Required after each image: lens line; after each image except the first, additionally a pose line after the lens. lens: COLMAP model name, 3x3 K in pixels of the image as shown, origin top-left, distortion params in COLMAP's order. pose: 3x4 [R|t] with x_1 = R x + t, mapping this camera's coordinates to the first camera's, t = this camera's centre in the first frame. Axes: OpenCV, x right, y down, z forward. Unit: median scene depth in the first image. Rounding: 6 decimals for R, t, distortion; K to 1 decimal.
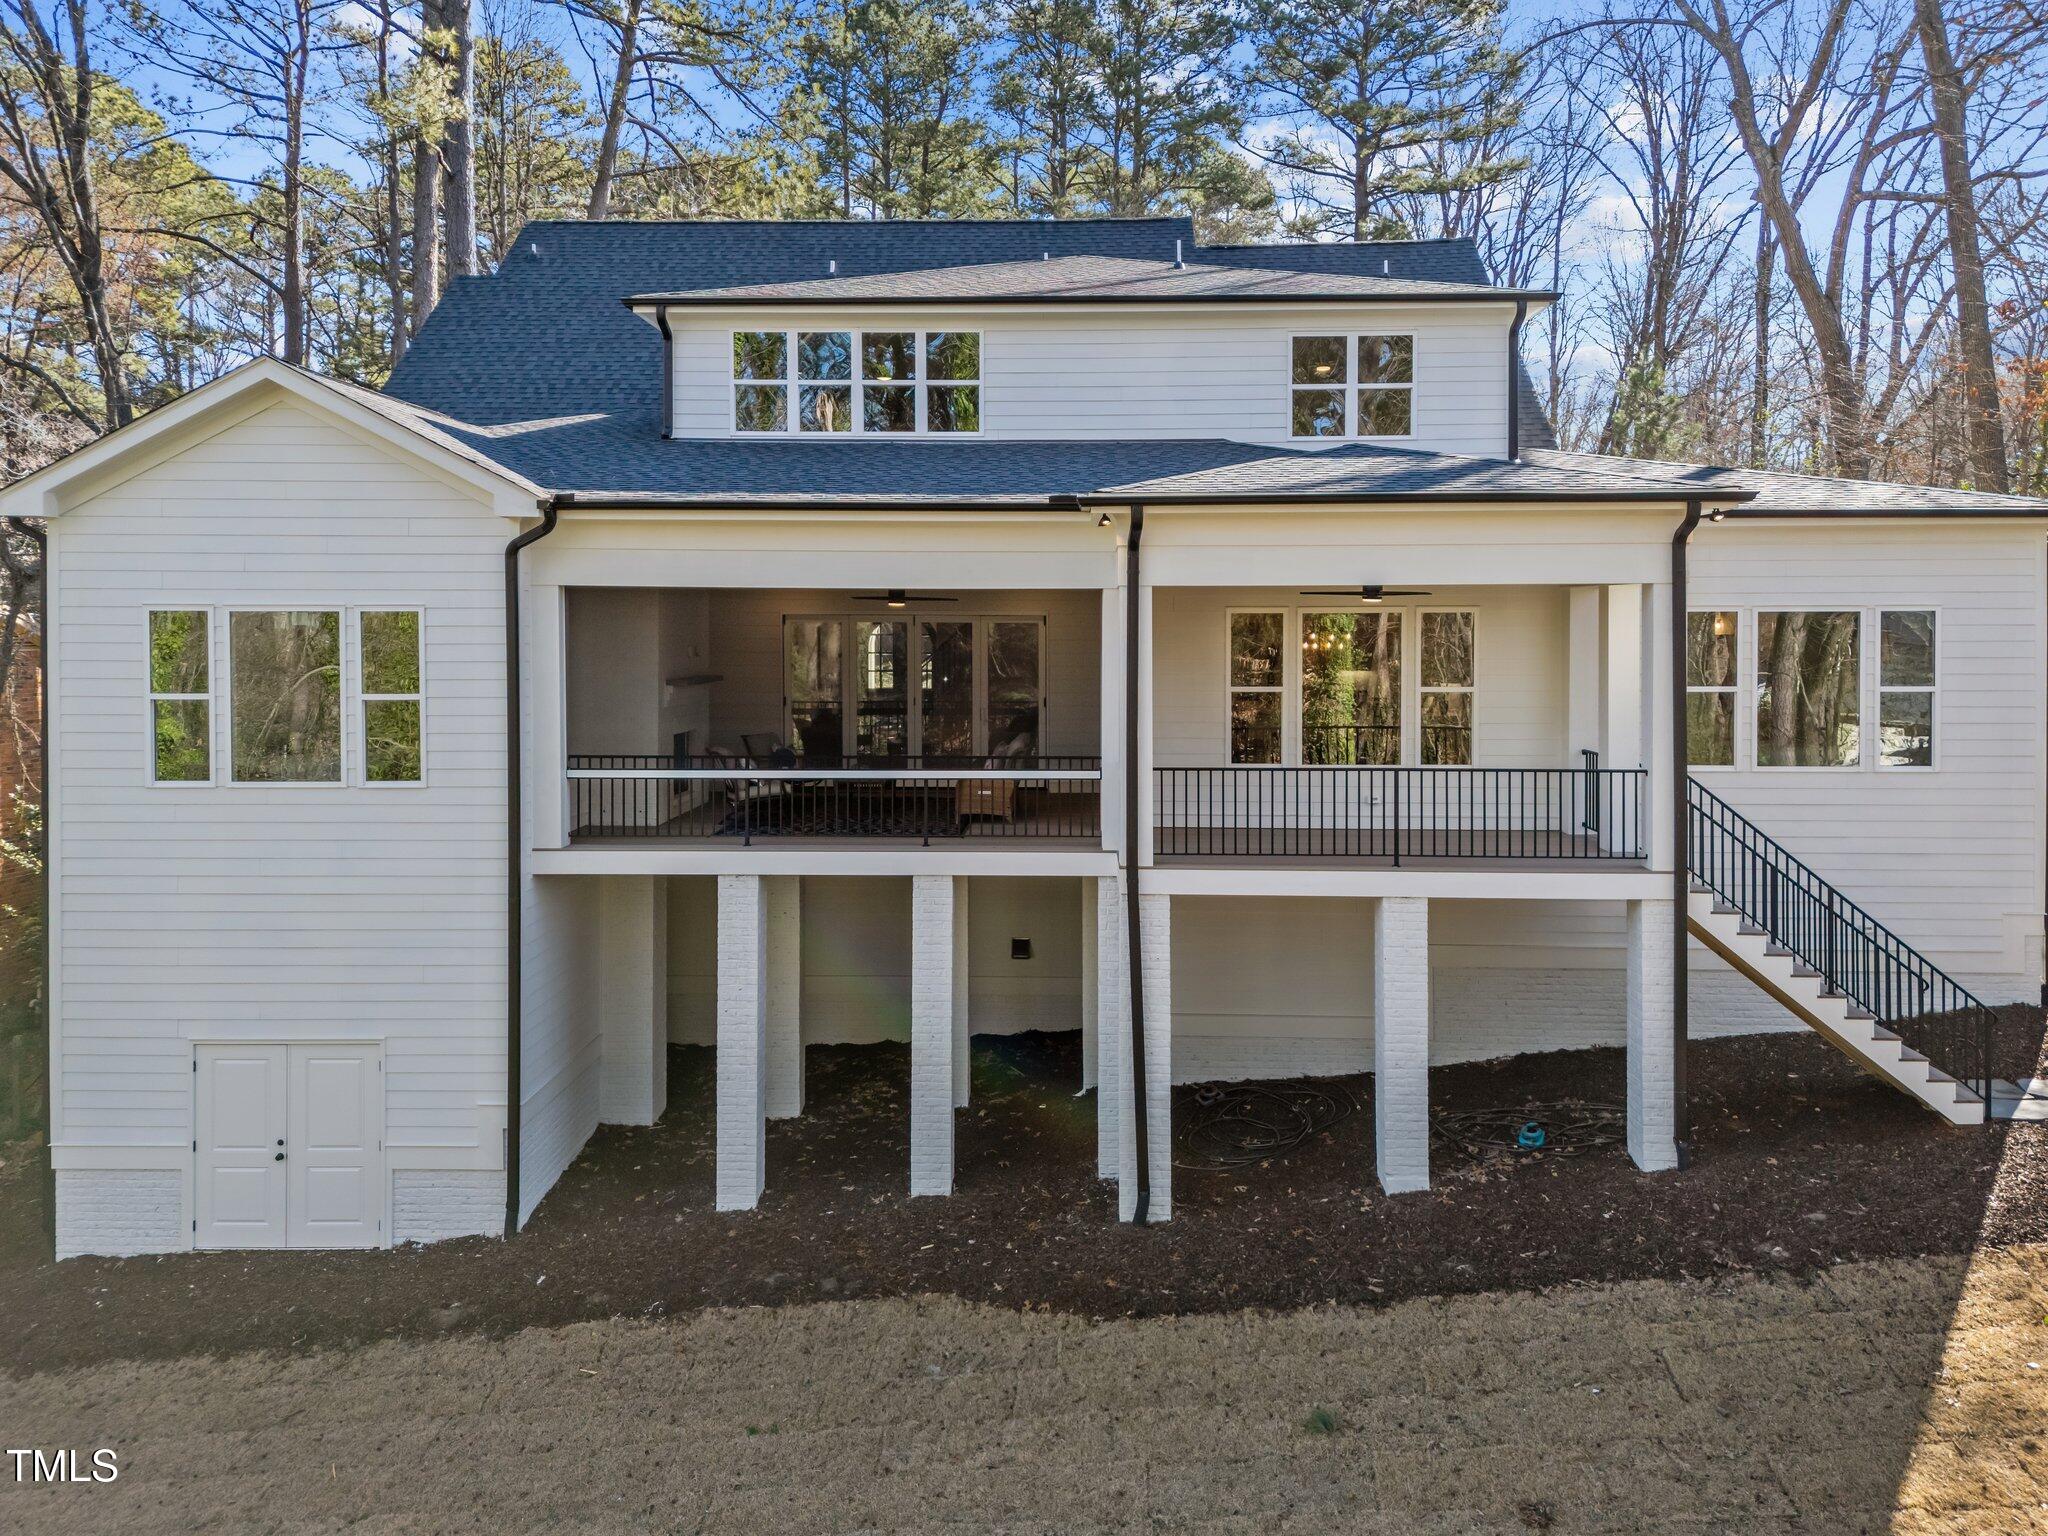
lens RADIAL K [[1524.8, 0, 1022.9], [0, 1524.8, 676.7], [0, 0, 1]] dist [0.068898, -0.063134]
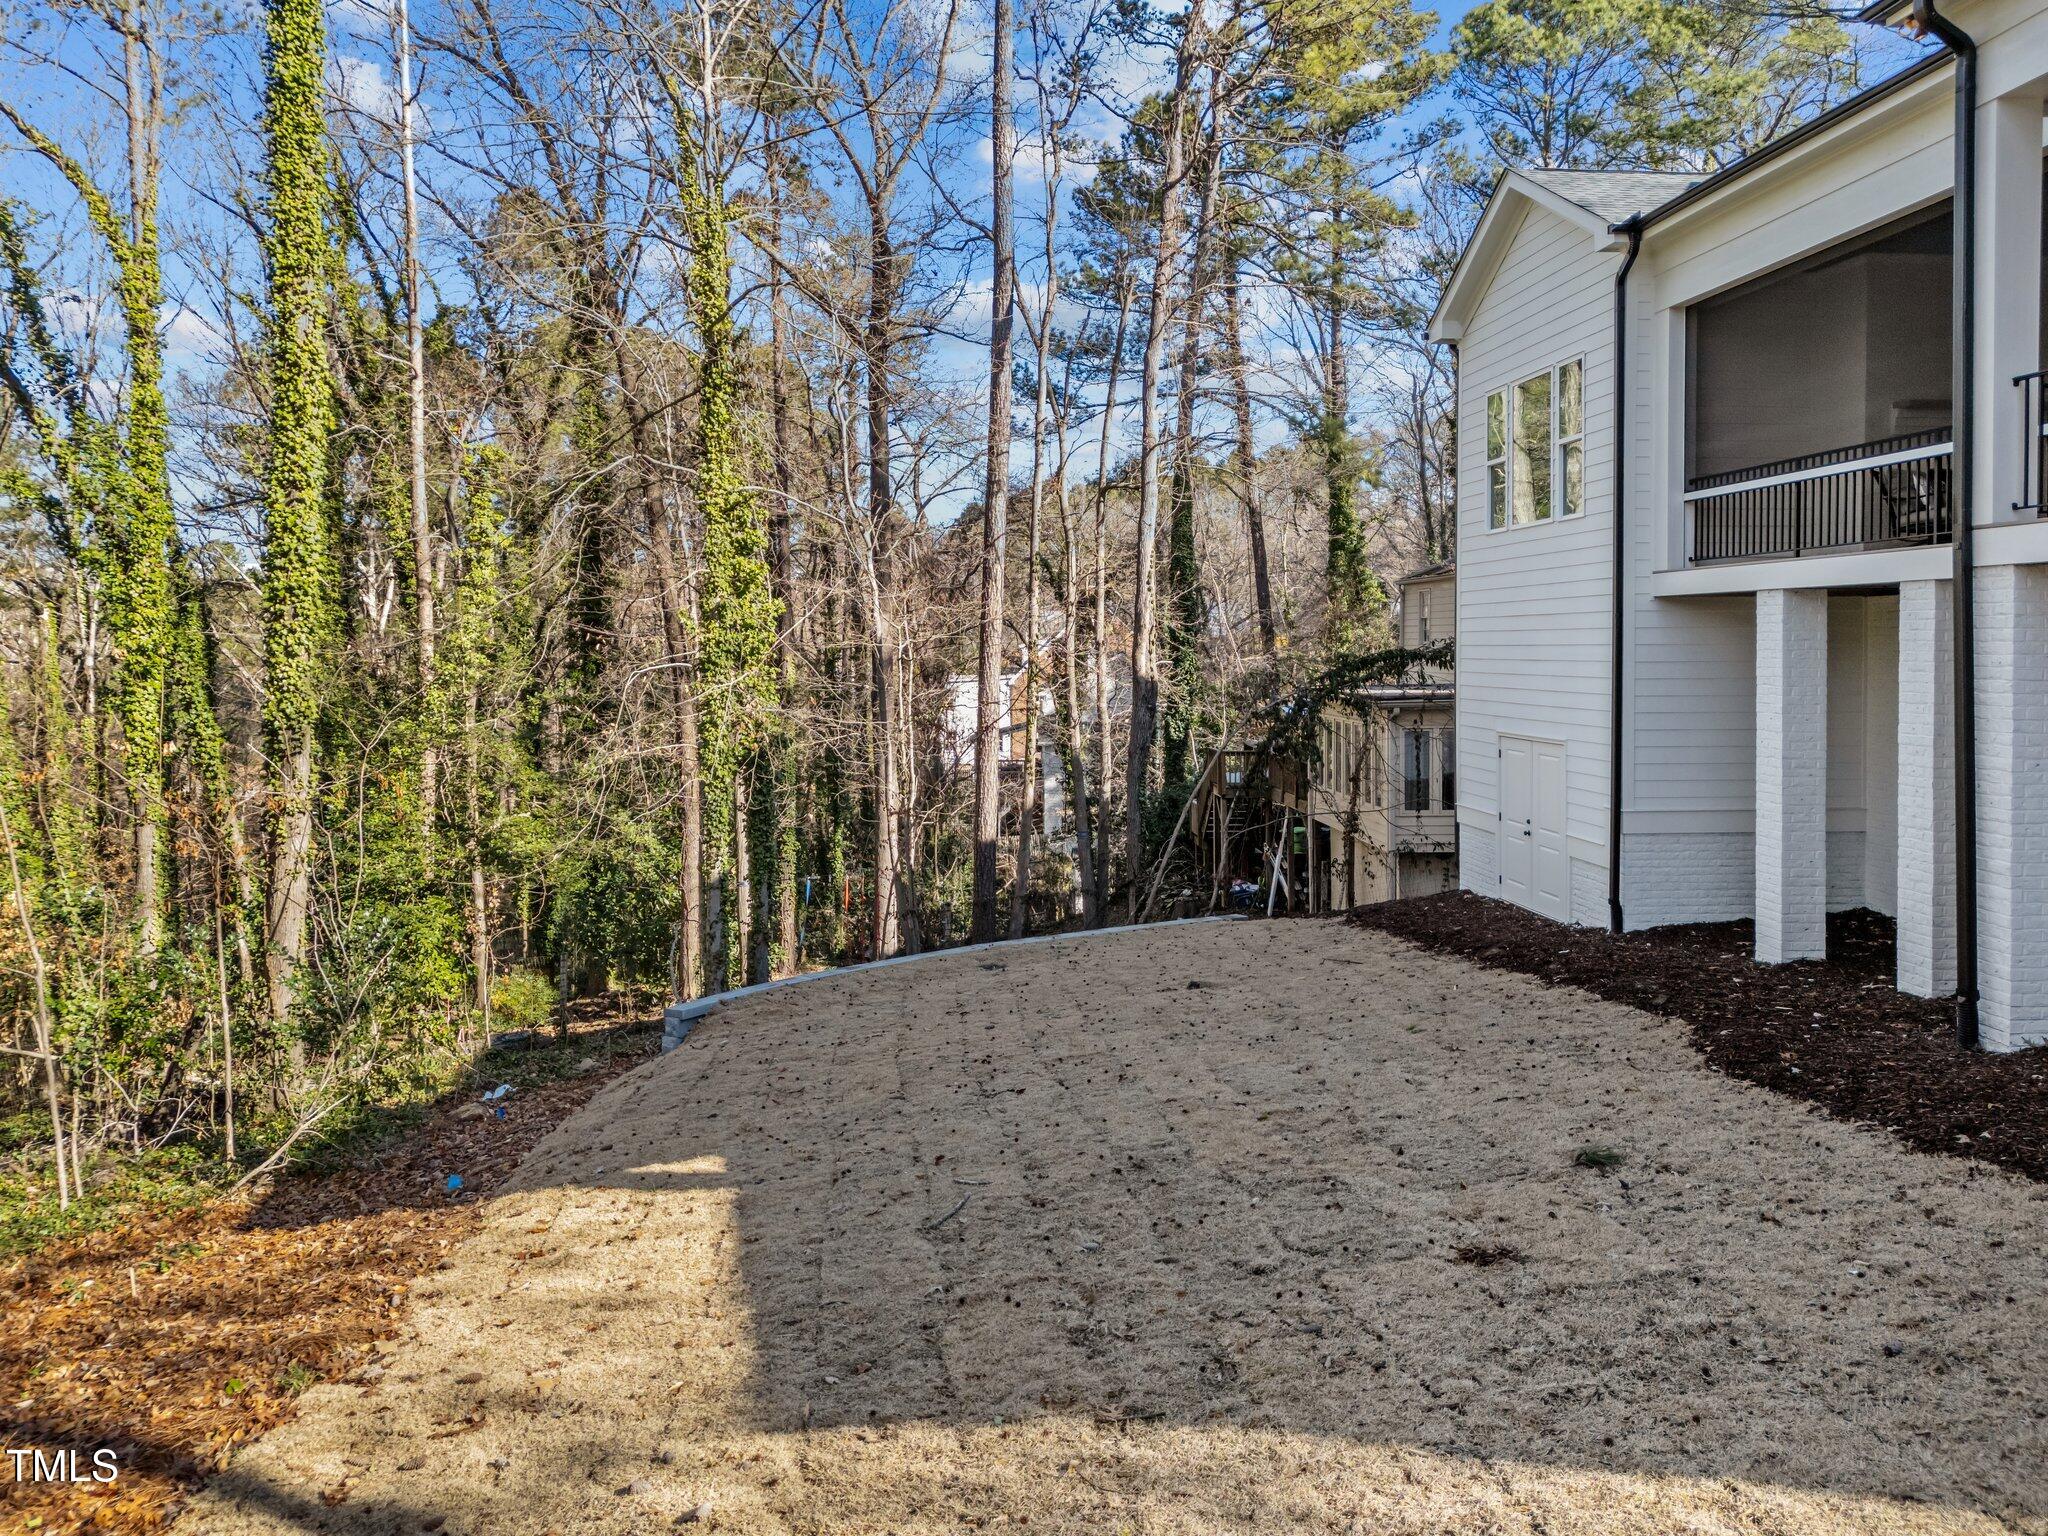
lens RADIAL K [[1524.8, 0, 1022.9], [0, 1524.8, 676.7], [0, 0, 1]] dist [0.068898, -0.063134]
pose [[0.115197, 0.019296, -0.993155, 0.663565], [-0.031679, 0.999374, 0.015742, 0.180327], [0.992837, 0.029649, 0.115736, 0.461805]]
